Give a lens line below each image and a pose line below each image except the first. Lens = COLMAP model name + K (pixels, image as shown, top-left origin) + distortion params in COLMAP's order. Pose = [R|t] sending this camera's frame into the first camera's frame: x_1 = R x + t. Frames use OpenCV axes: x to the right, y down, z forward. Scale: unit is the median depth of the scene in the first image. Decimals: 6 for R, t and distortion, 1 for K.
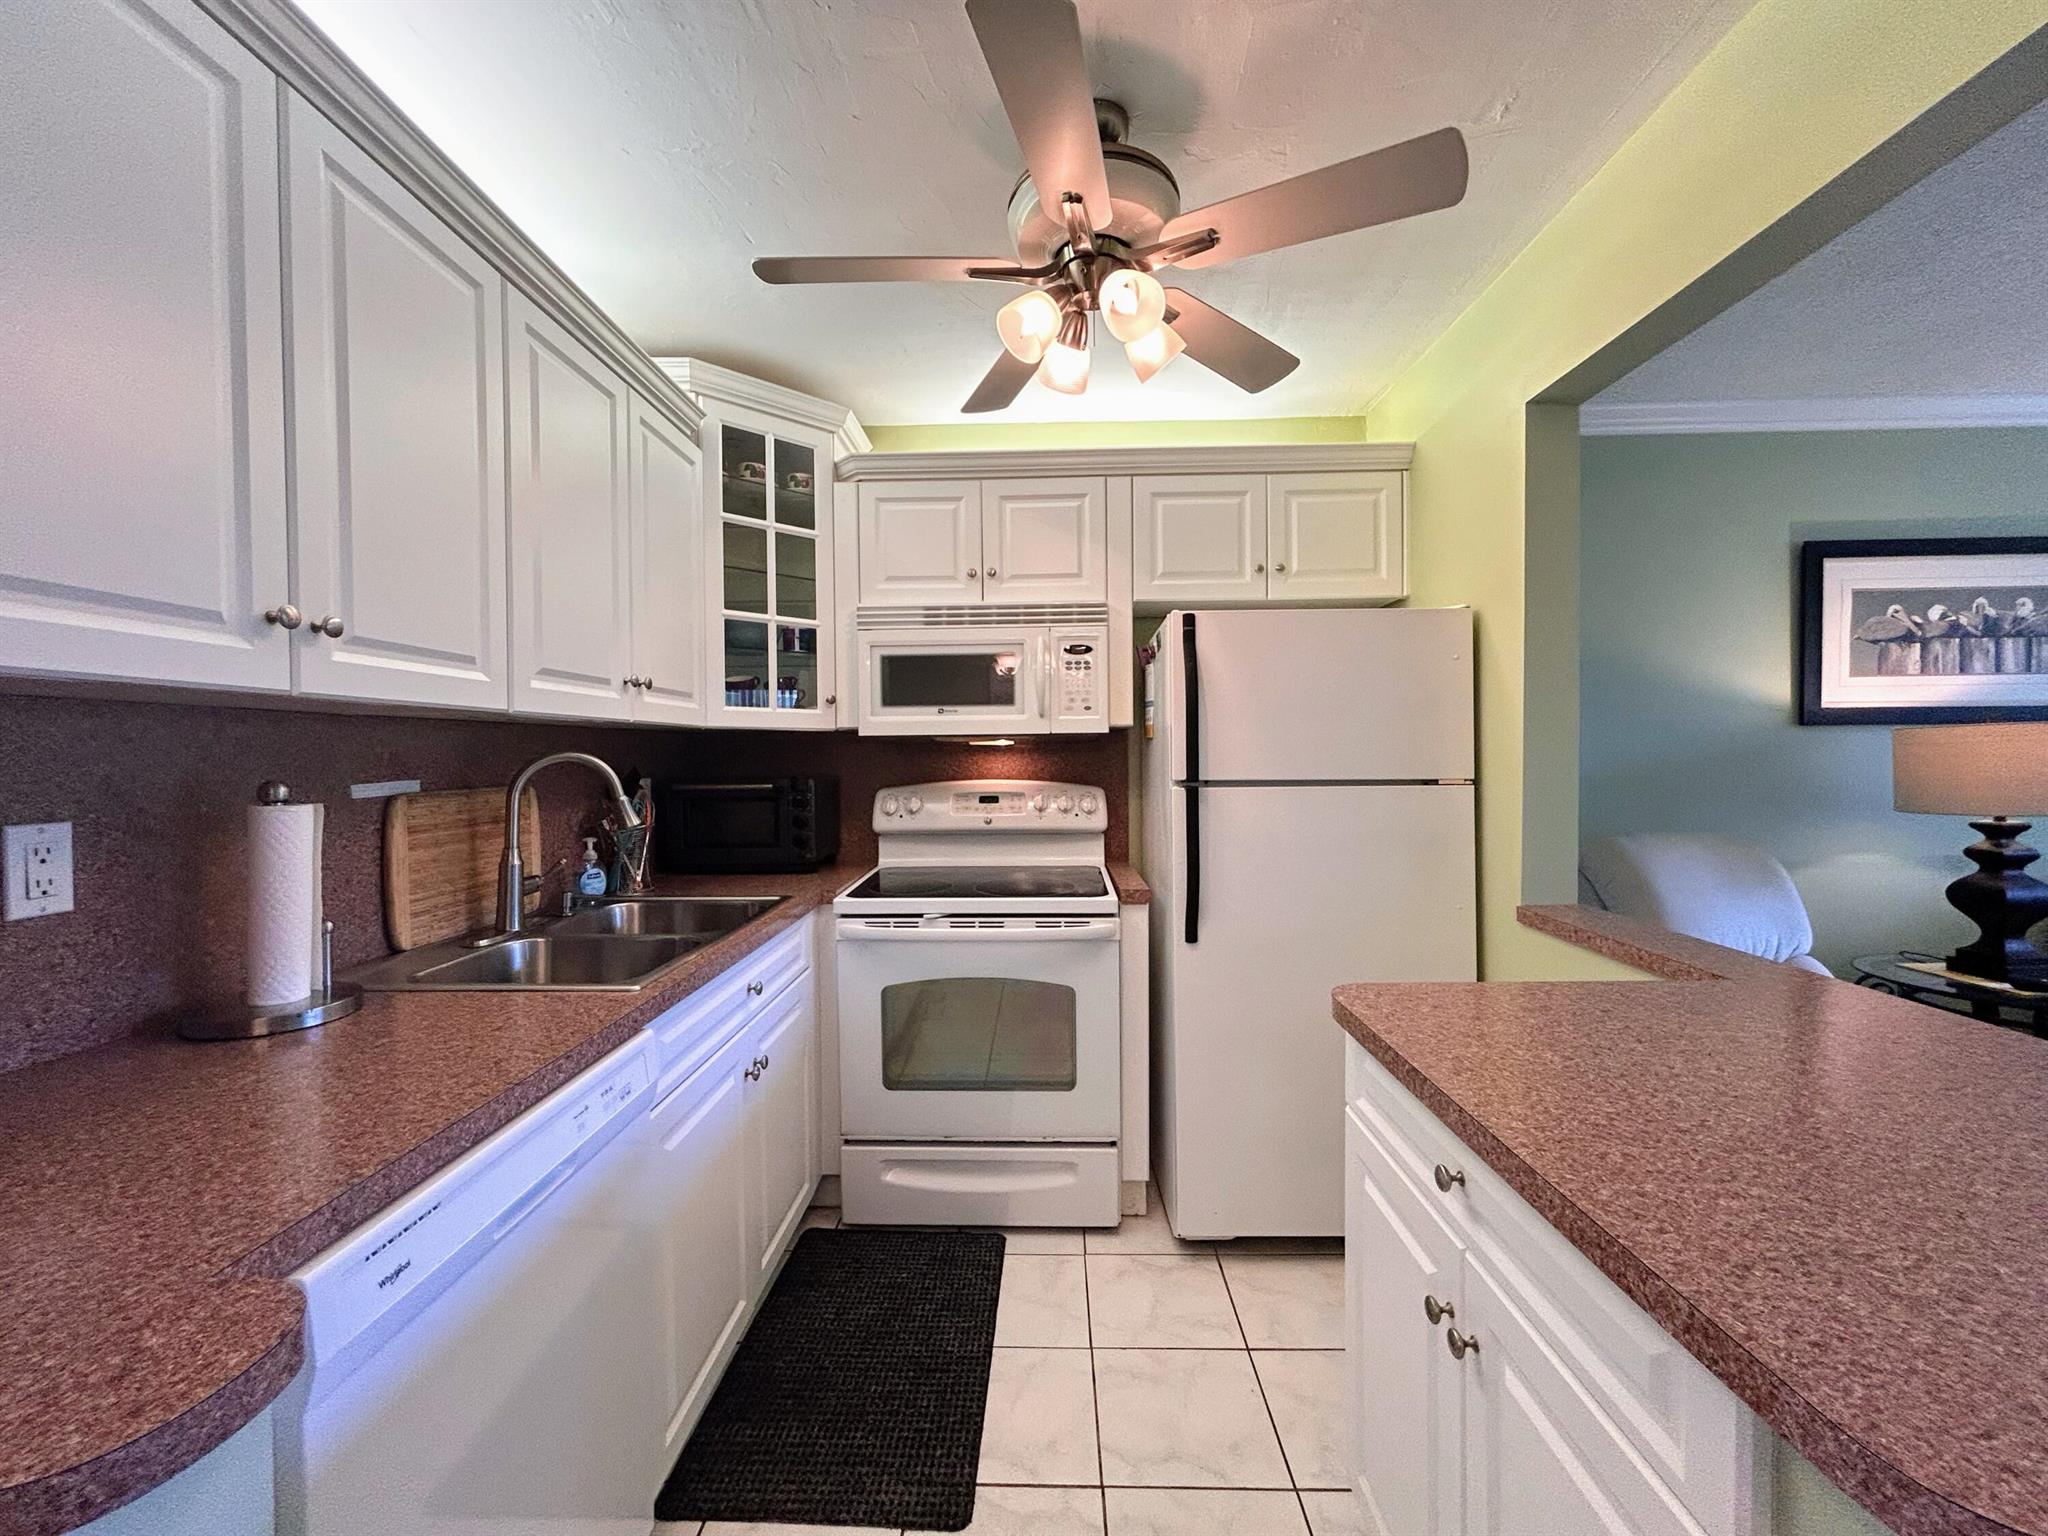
lens RADIAL K [[827.2, 0, 1023.5], [0, 827.2, 771.3], [0, 0, 1]] dist [0.000863, -0.000174]
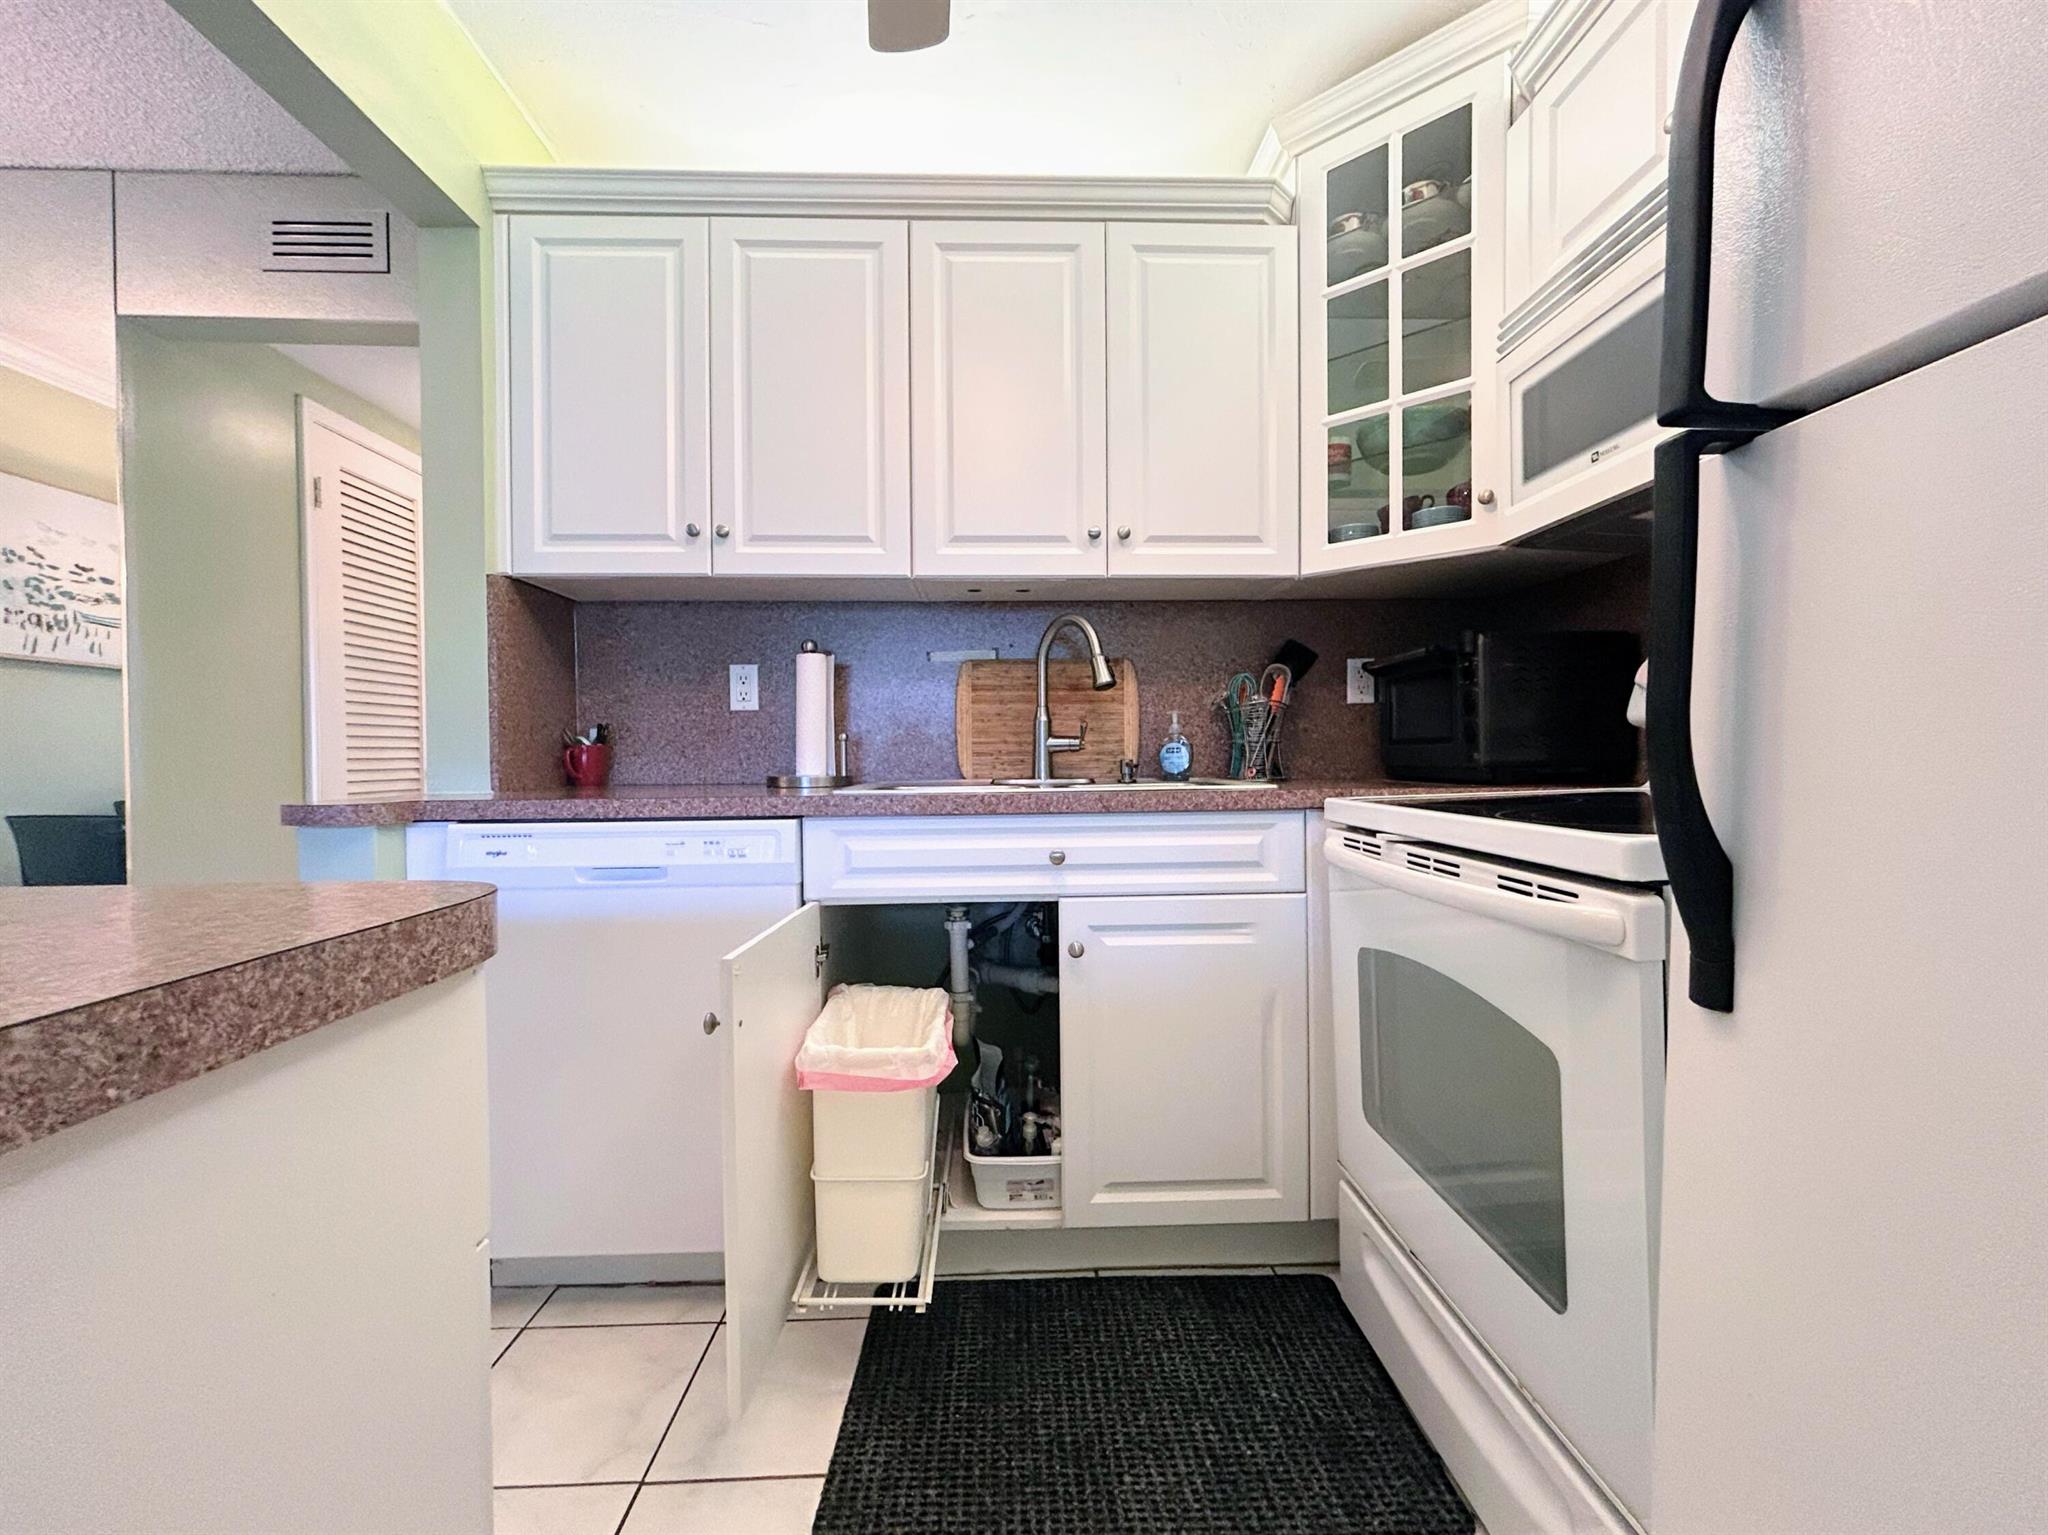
lens RADIAL K [[879.9, 0, 1026.9], [0, 879.9, 770.8], [0, 0, 1]] dist [-0.003367, 0.000197]
pose [[0.059653, 0.026332, -0.997872, 0.411213], [-0.015072, 0.999562, 0.025475, 0.106361], [0.998105, 0.013520, 0.060024, 0.646145]]
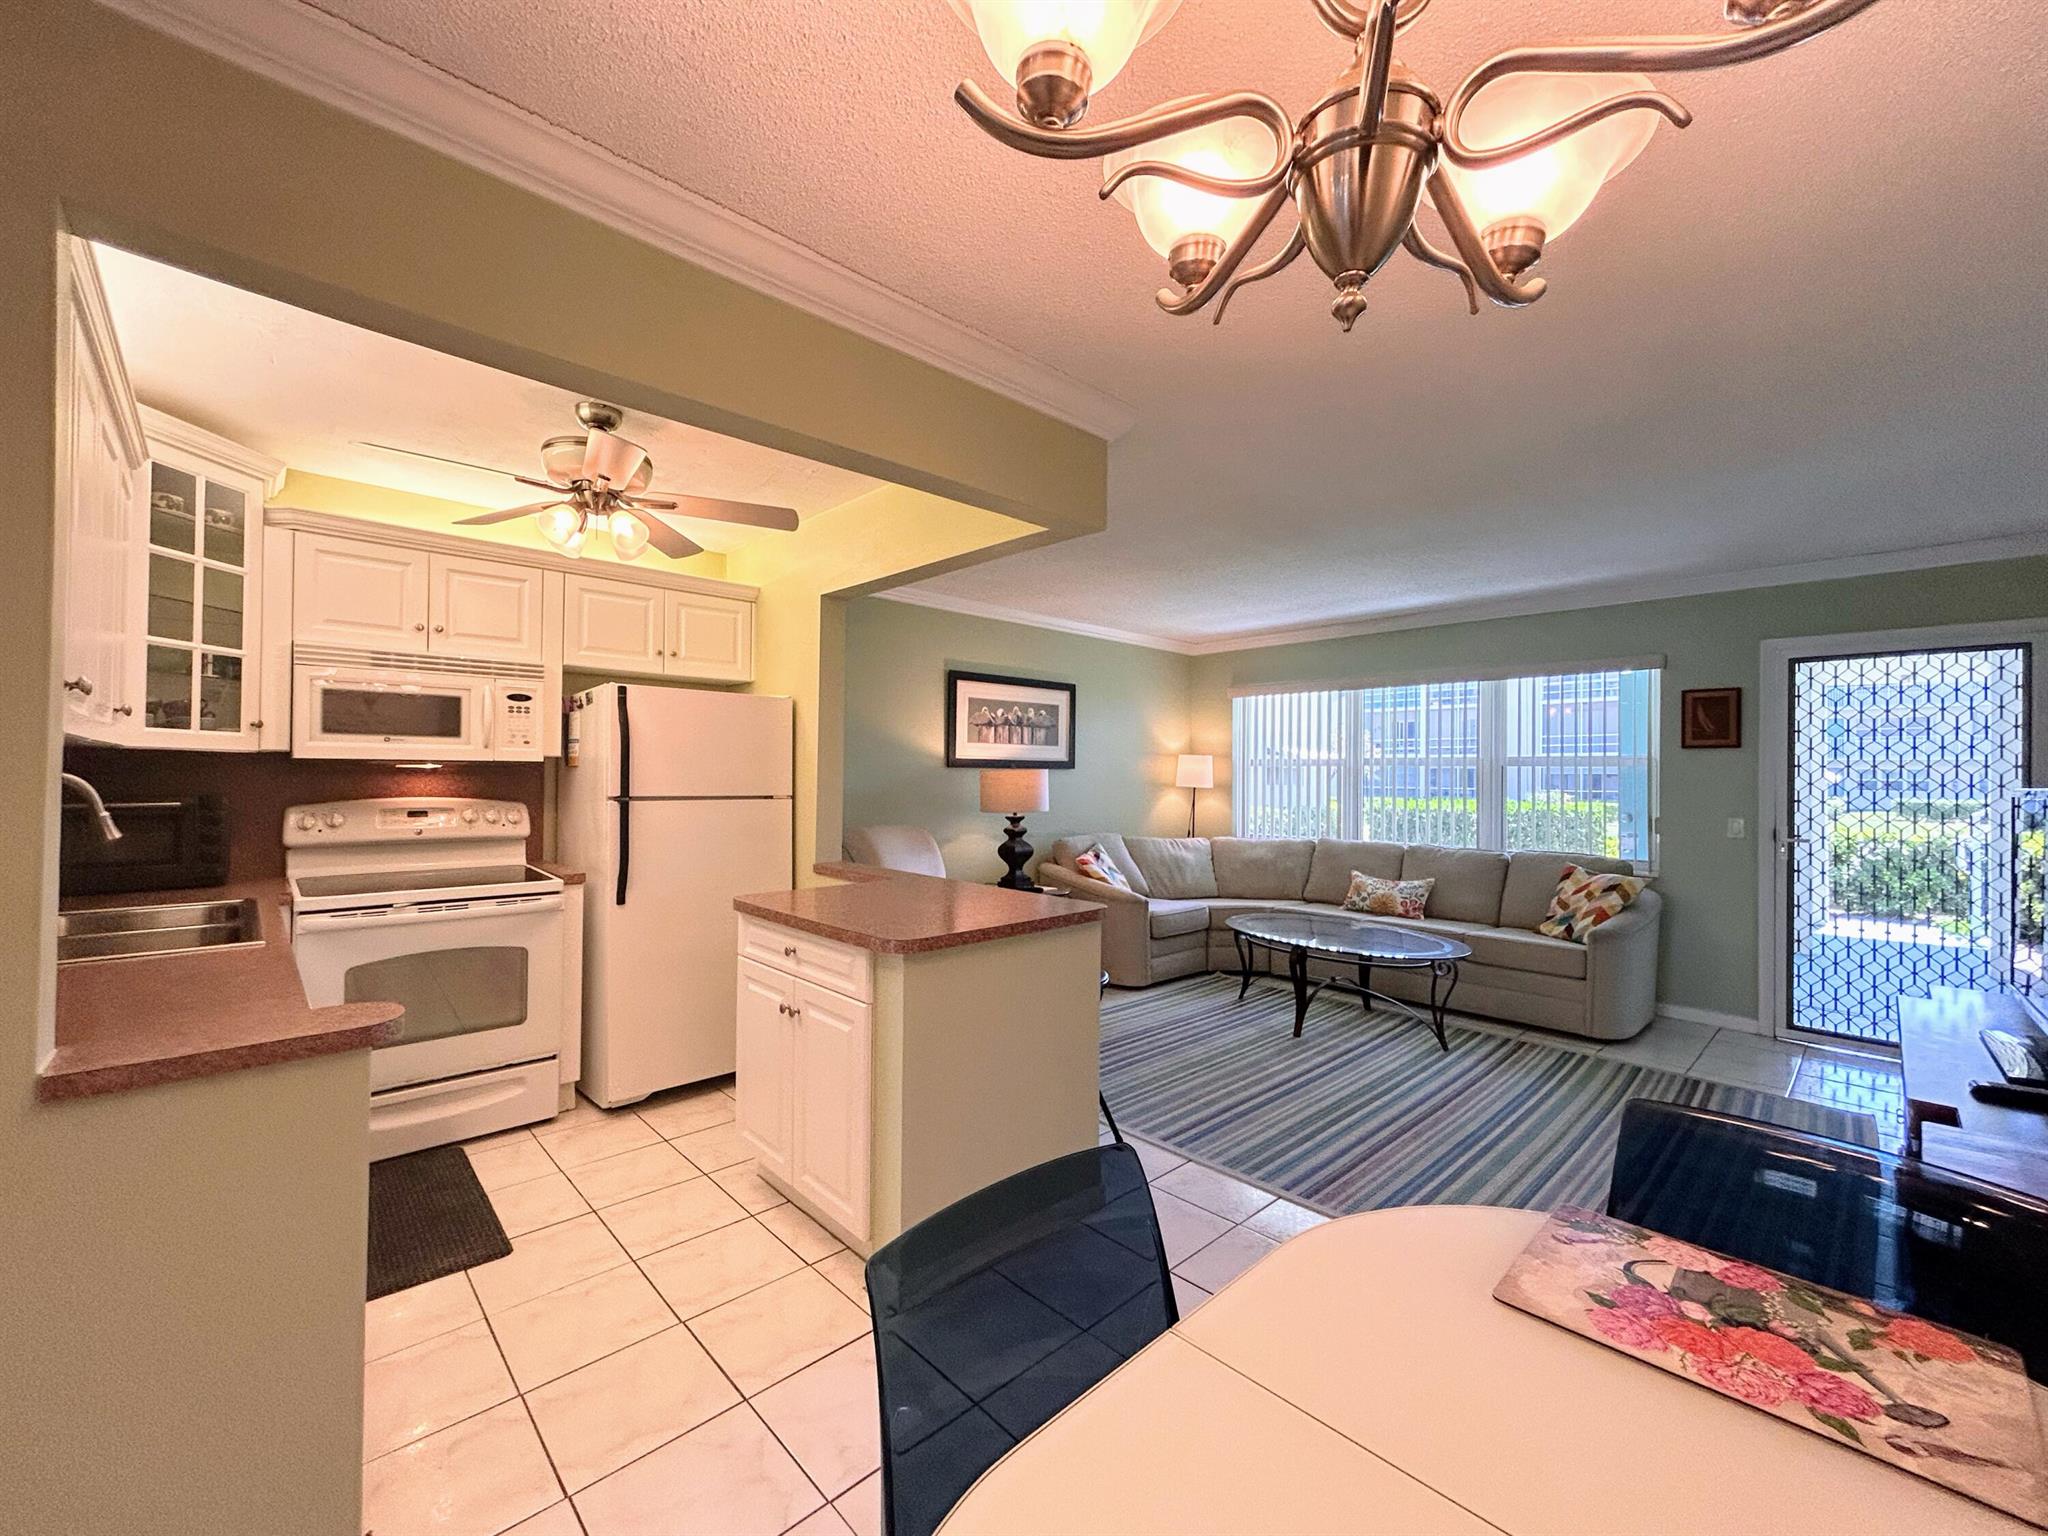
lens RADIAL K [[827.2, 0, 1026.5], [0, 827.2, 770.9], [0, 0, 1]] dist [0.000863, -0.000174]
pose [[0.703050, 0.020074, 0.710857, -0.304142], [-0.002521, 0.999666, -0.025737, 0.000811], [-0.711136, 0.016303, 0.702866, -0.504478]]
